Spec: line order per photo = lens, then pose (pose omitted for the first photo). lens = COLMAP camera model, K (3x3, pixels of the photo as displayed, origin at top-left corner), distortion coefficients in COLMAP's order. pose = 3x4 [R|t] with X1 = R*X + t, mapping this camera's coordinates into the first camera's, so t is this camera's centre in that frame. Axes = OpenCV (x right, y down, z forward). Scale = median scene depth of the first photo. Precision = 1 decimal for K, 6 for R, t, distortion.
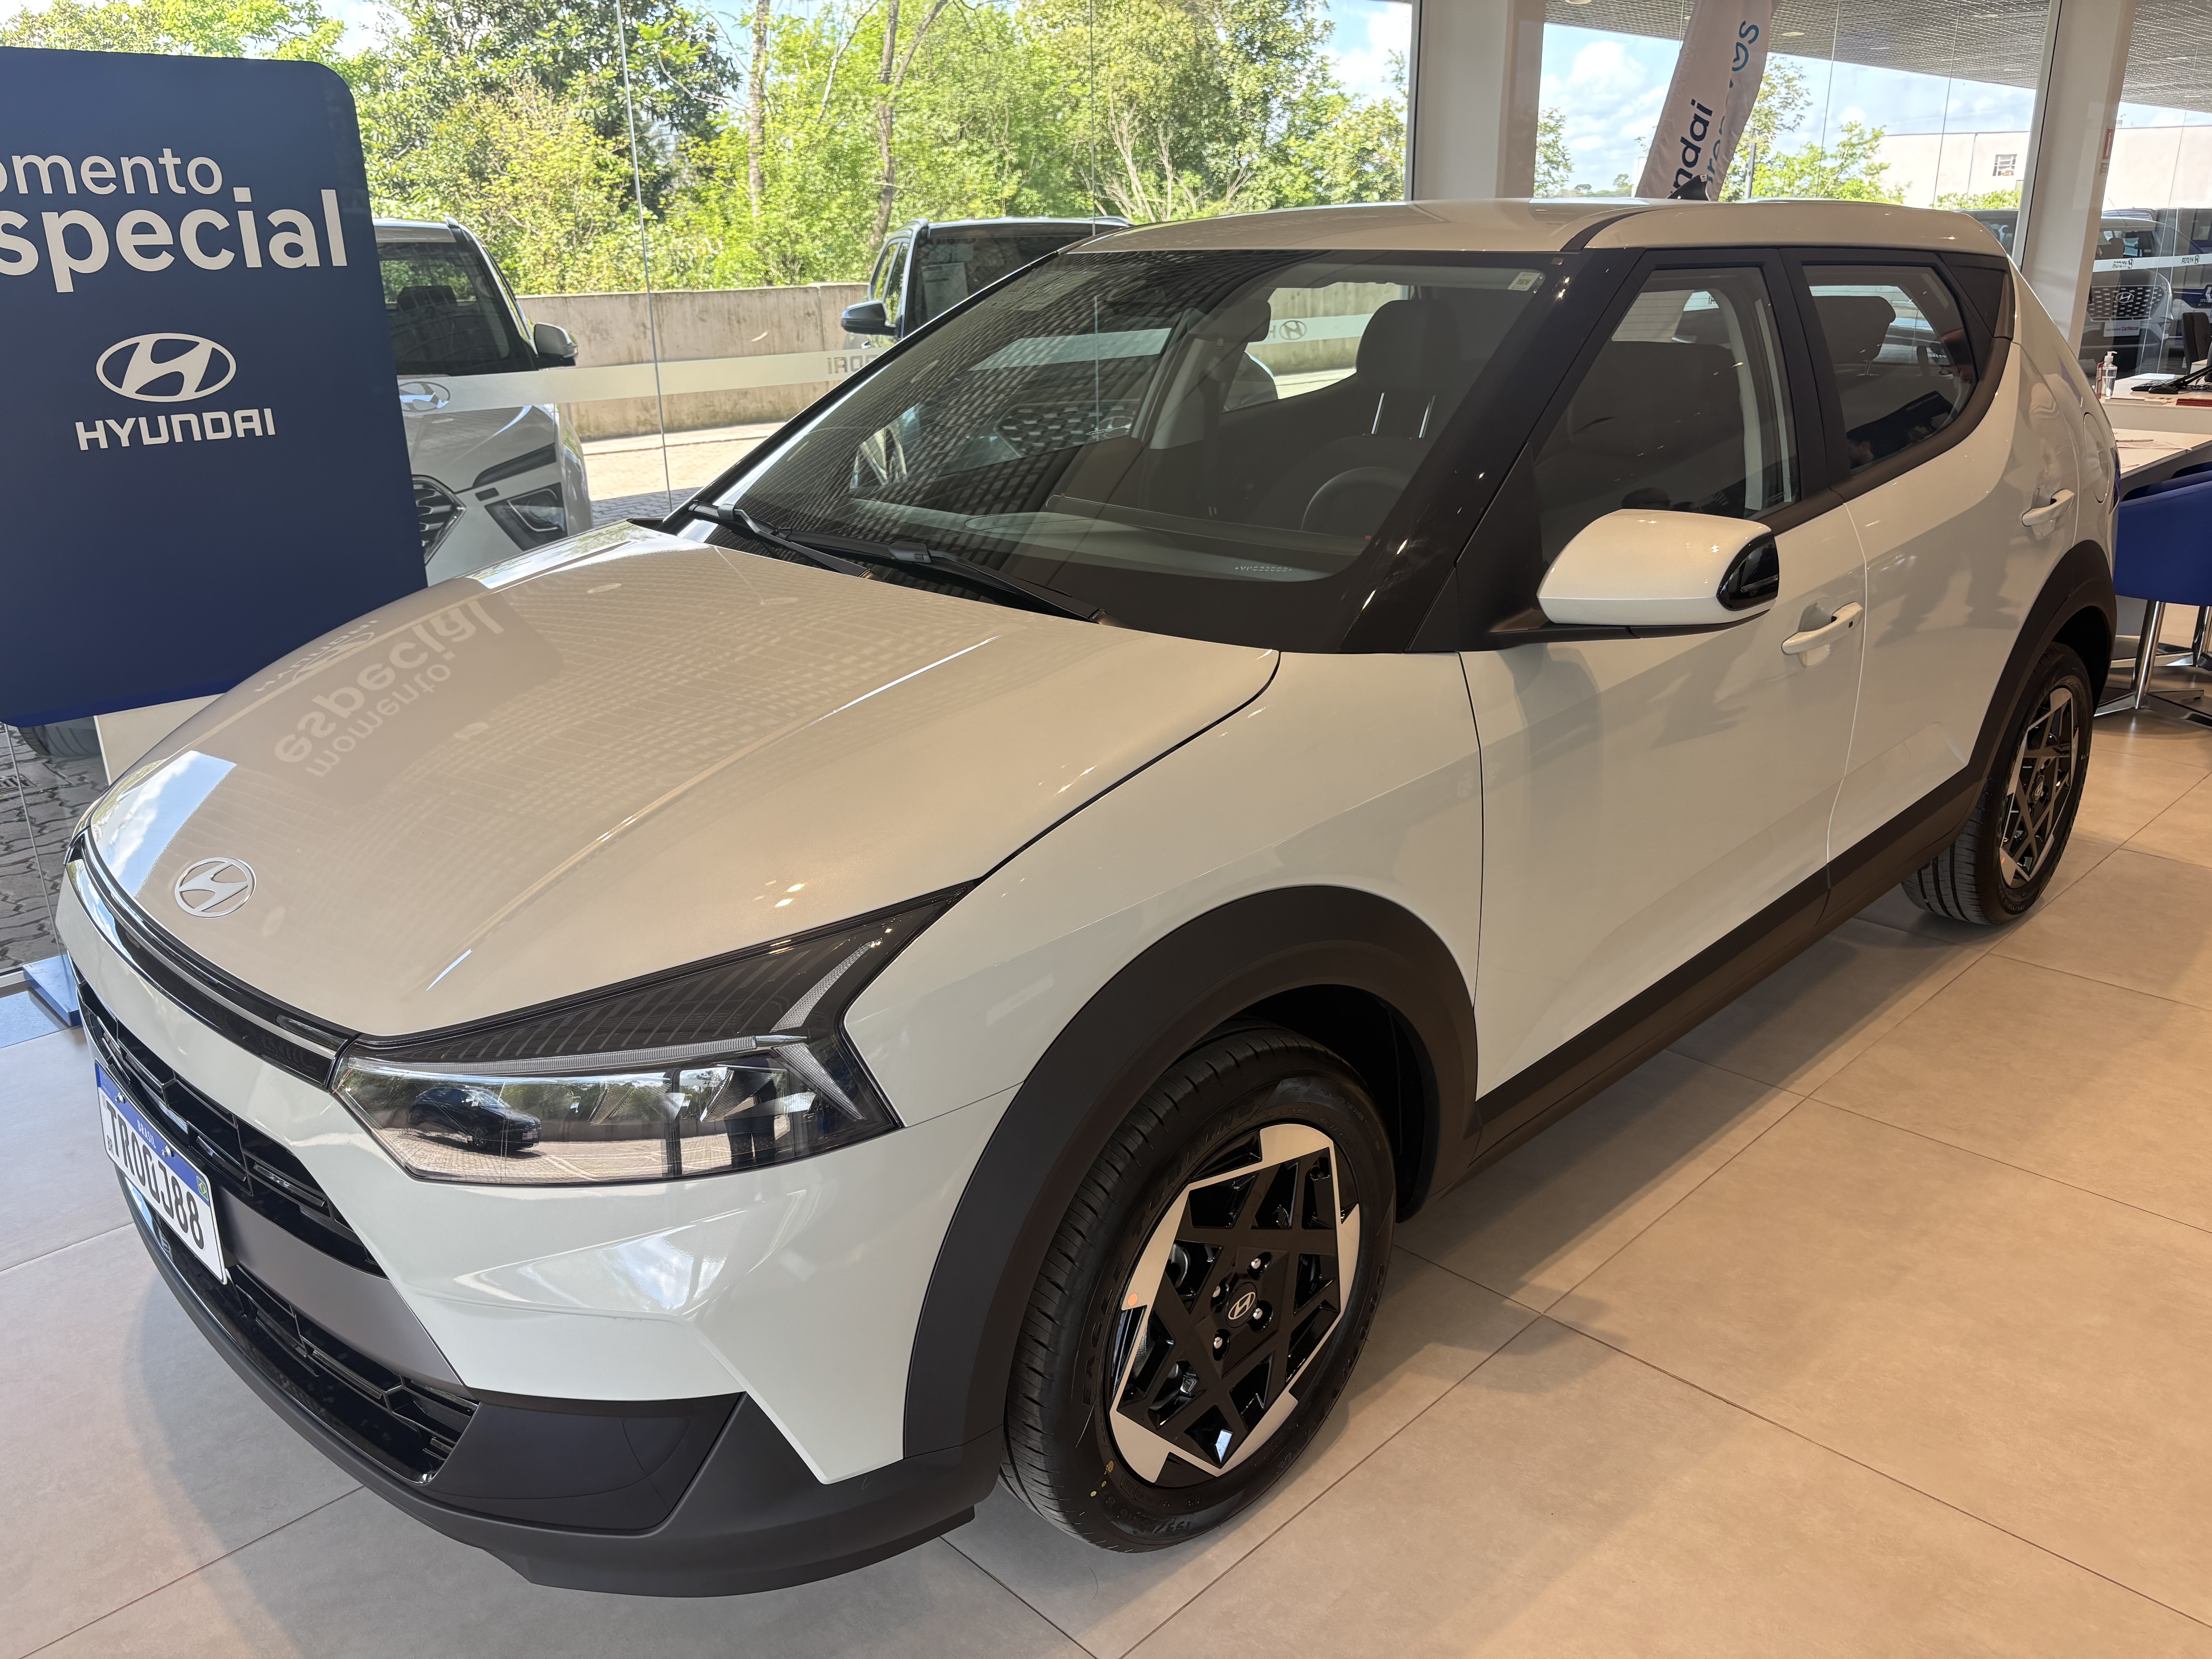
lens RADIAL K [[1682.8, 0, 1115.6], [0, 1682.8, 826.1], [0, 0, 1]] dist [0.049640, -0.052962]
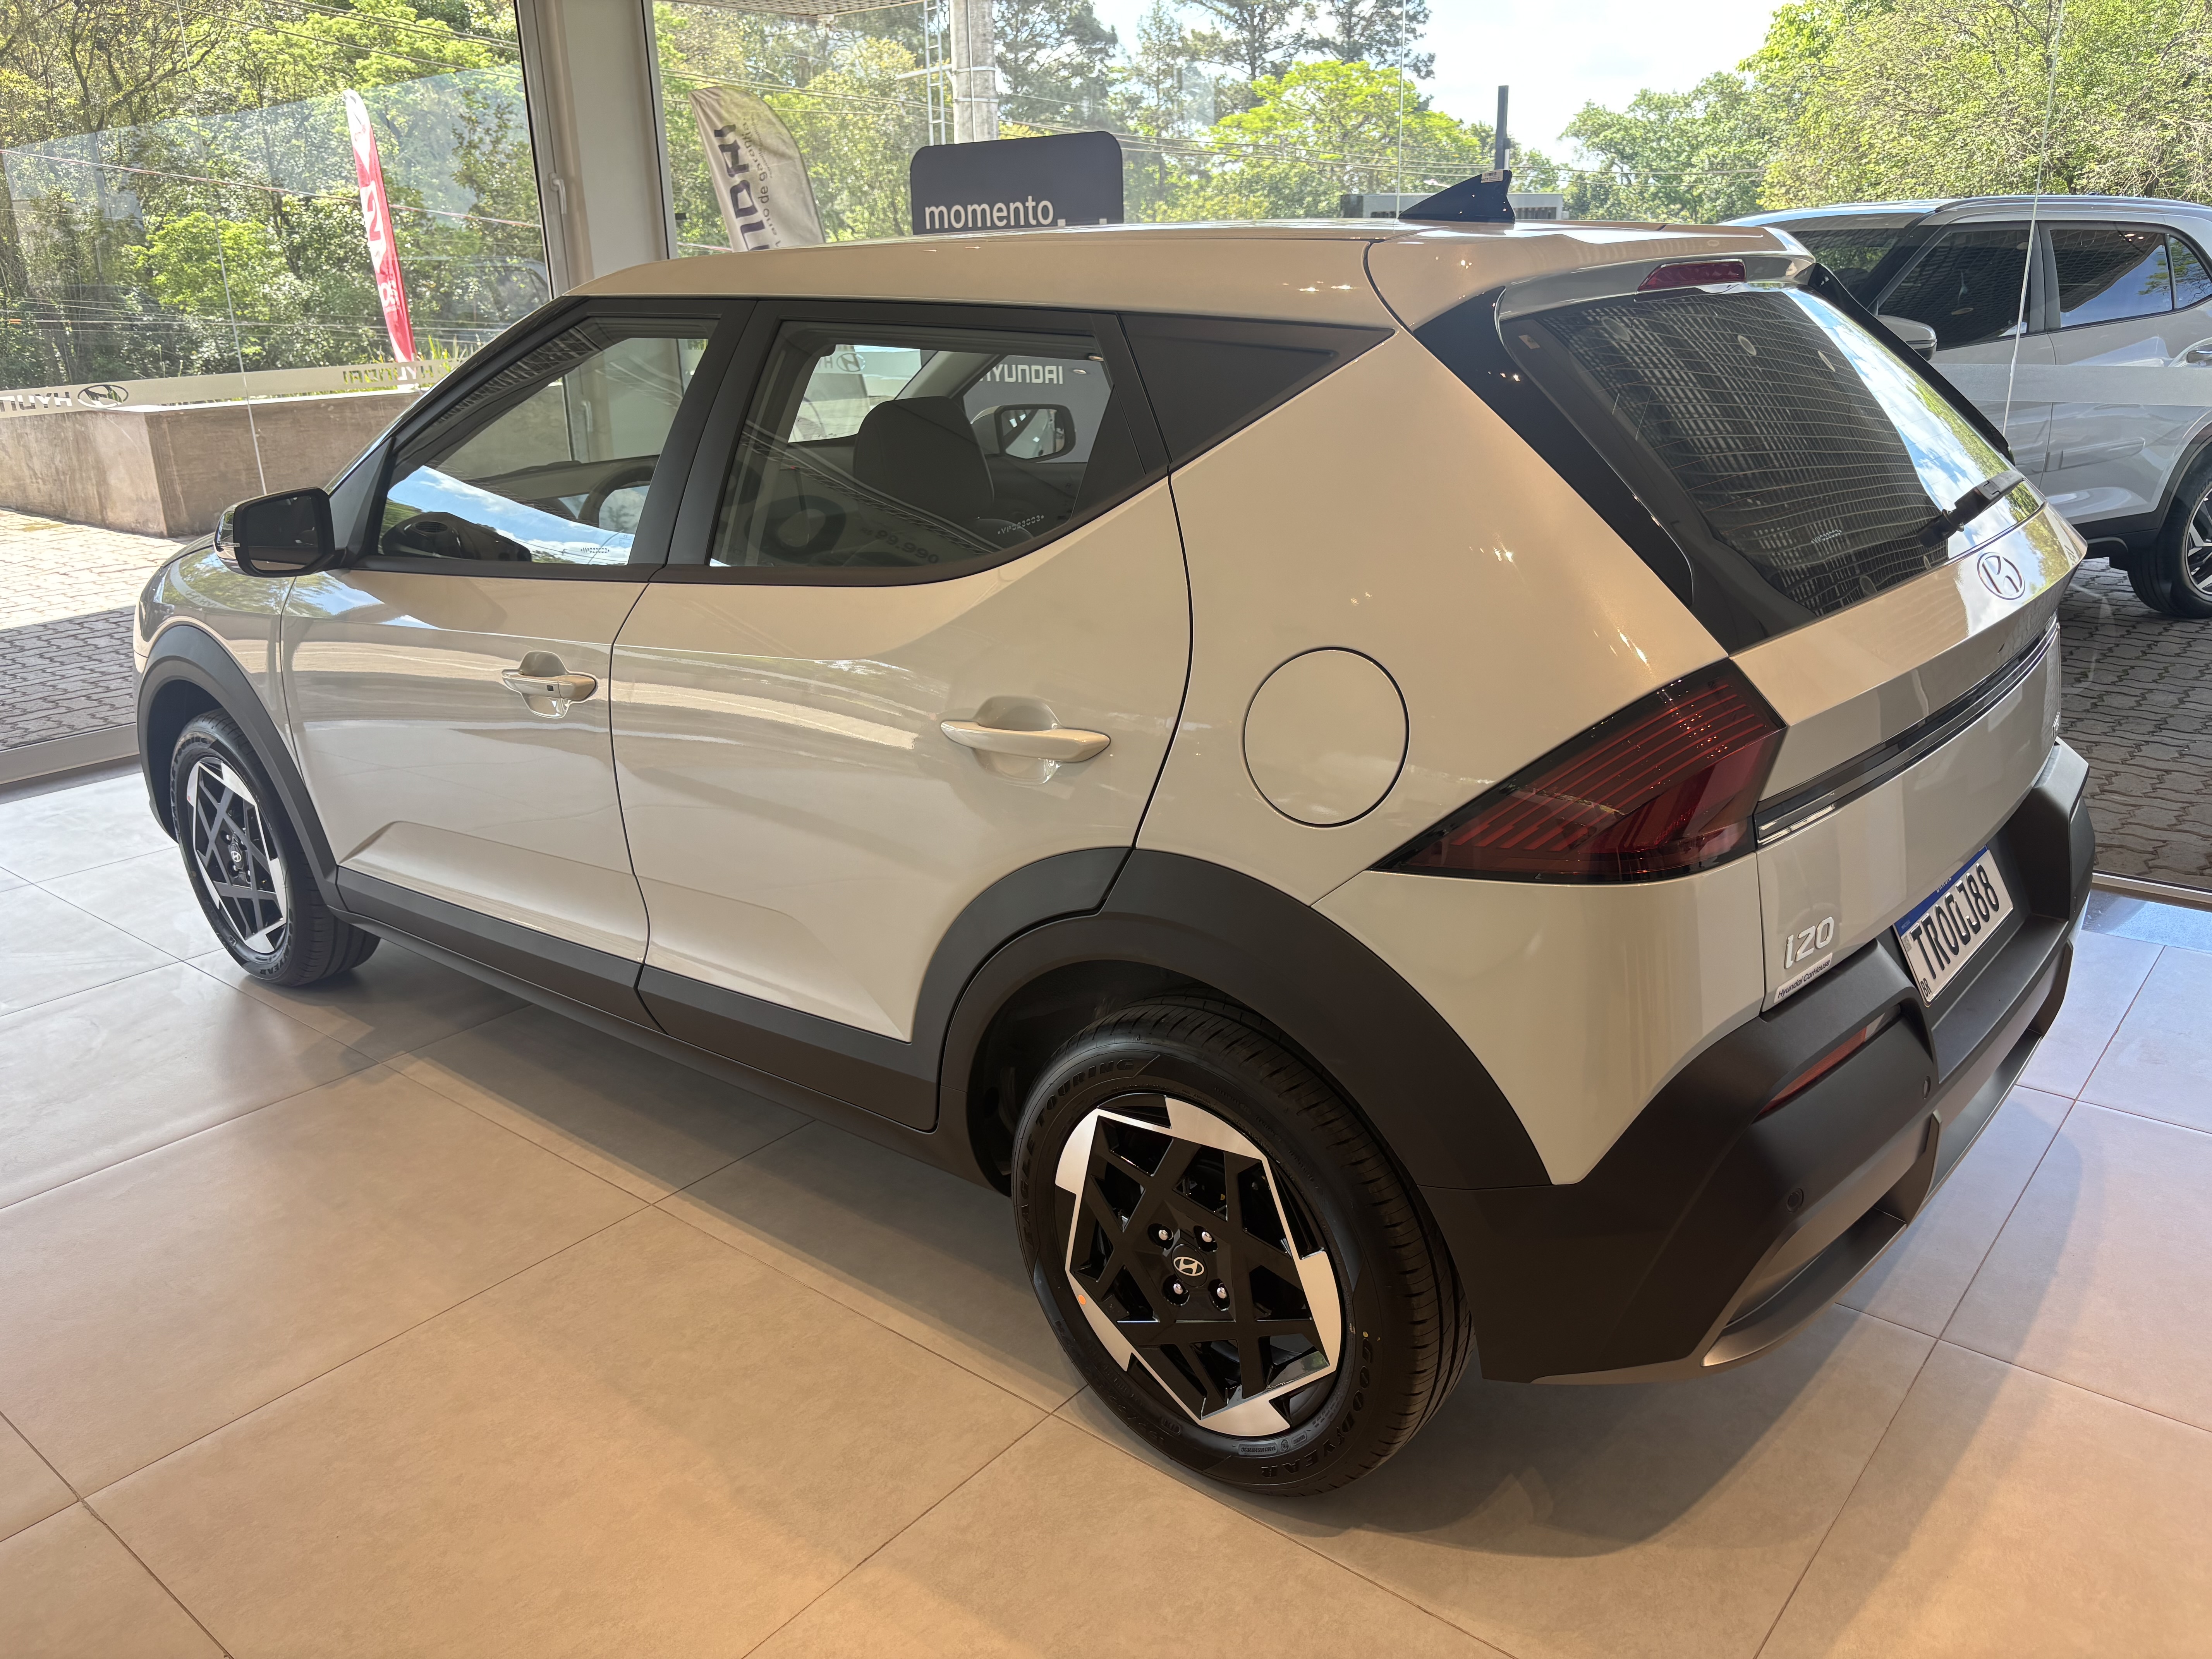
lens RADIAL K [[1682.8, 0, 1115.6], [0, 1682.8, 826.1], [0, 0, 1]] dist [0.049640, -0.052962]
pose [[0.095600, 0.336479, -0.936826, 1.194238], [-0.303112, 0.906282, 0.294577, -0.371257], [0.948148, 0.255801, 0.188632, 0.971202]]
